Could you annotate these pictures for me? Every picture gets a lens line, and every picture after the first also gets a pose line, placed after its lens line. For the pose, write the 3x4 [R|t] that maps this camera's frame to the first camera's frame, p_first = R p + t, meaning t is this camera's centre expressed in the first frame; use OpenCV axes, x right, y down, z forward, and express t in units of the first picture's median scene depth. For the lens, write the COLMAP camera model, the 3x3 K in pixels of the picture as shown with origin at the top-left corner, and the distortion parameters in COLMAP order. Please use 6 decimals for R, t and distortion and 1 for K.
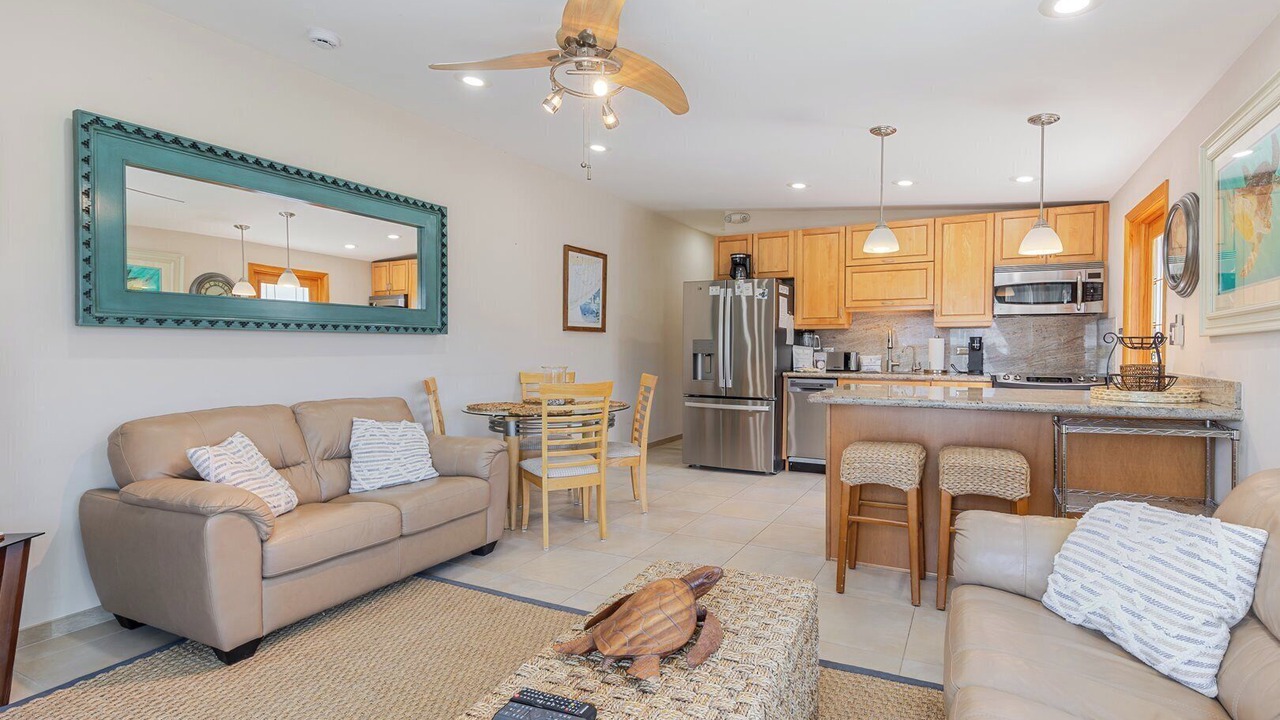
lens RADIAL K [[586.6, 0, 633.4], [0, 586.6, 352.7], [0, 0, 1]] dist [-0.000298, -0.000968]
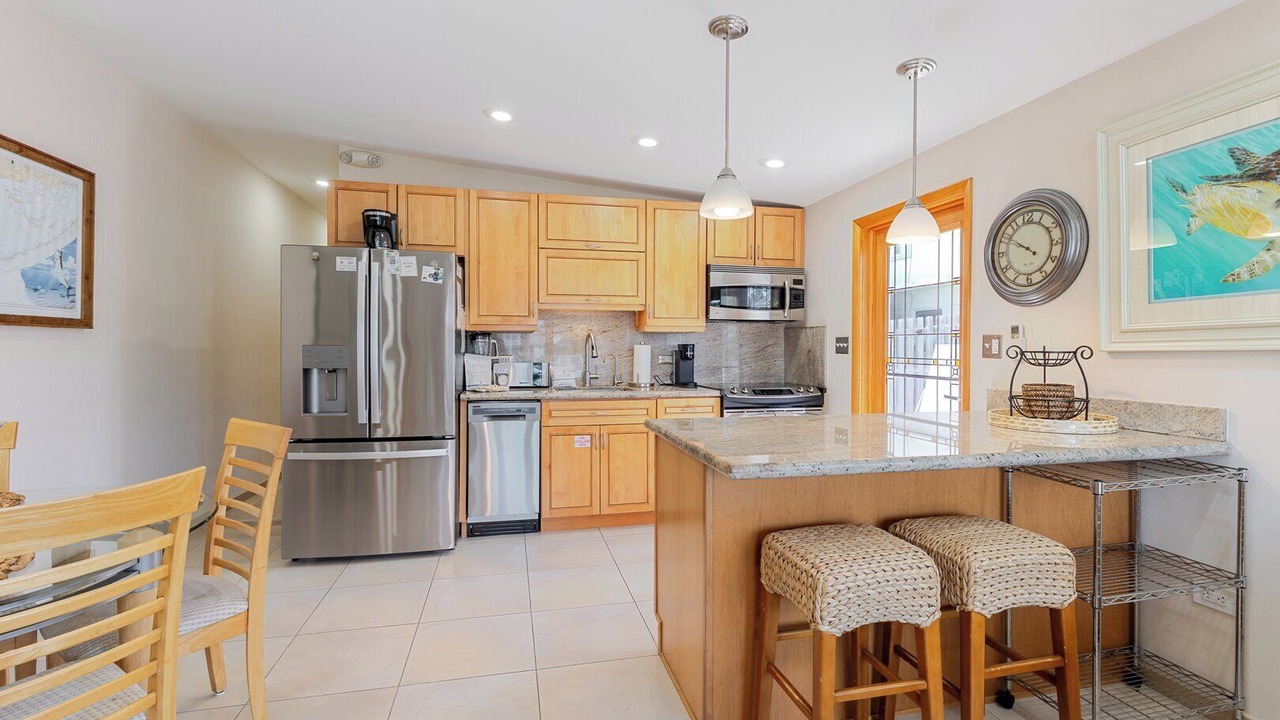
lens RADIAL K [[586.6, 0, 633.4], [0, 586.6, 352.7], [0, 0, 1]] dist [-0.000298, -0.000968]
pose [[0.732675, -0.005660, 0.680556, -0.057558], [0.006521, 0.999978, 0.001296, -0.014086], [-0.680548, 0.003488, 0.732695, 0.375239]]
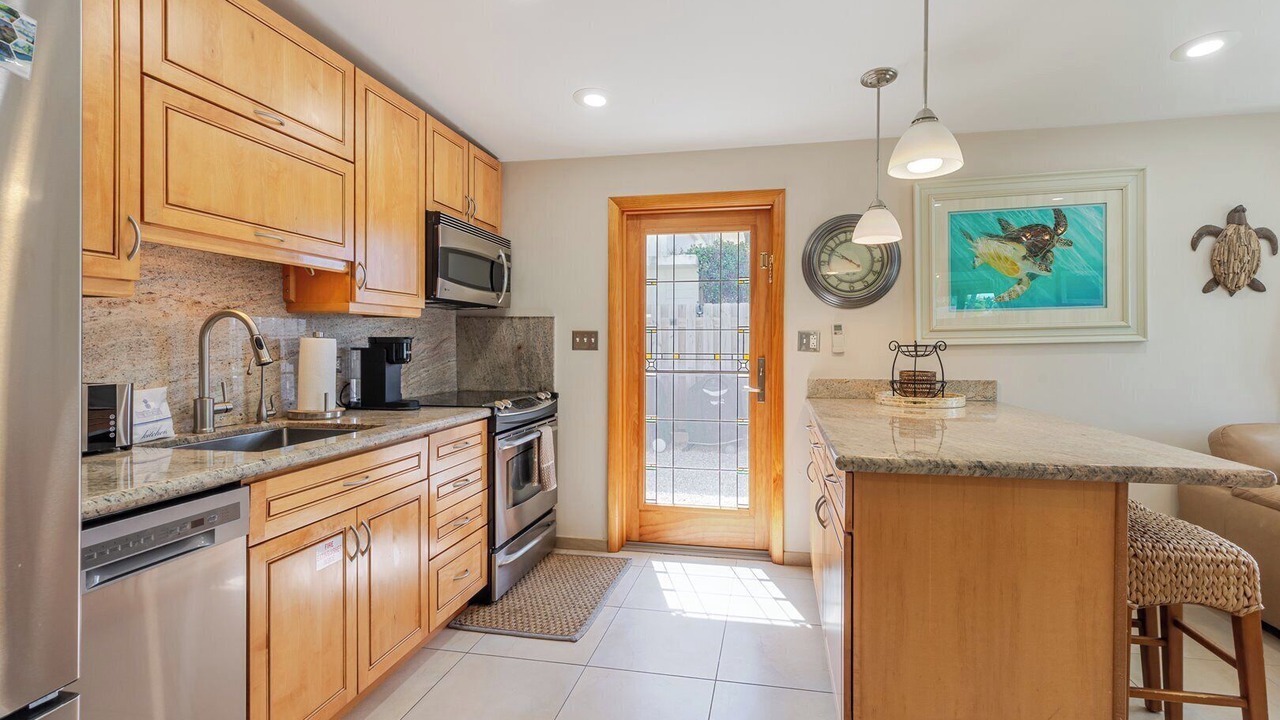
lens RADIAL K [[586.6, 0, 633.4], [0, 586.6, 352.7], [0, 0, 1]] dist [-0.000298, -0.000968]
pose [[-0.338957, -0.013997, 0.940698, 0.024162], [0.011082, 0.999761, 0.018869, -0.018563], [-0.940736, 0.016821, -0.338721, 0.879020]]
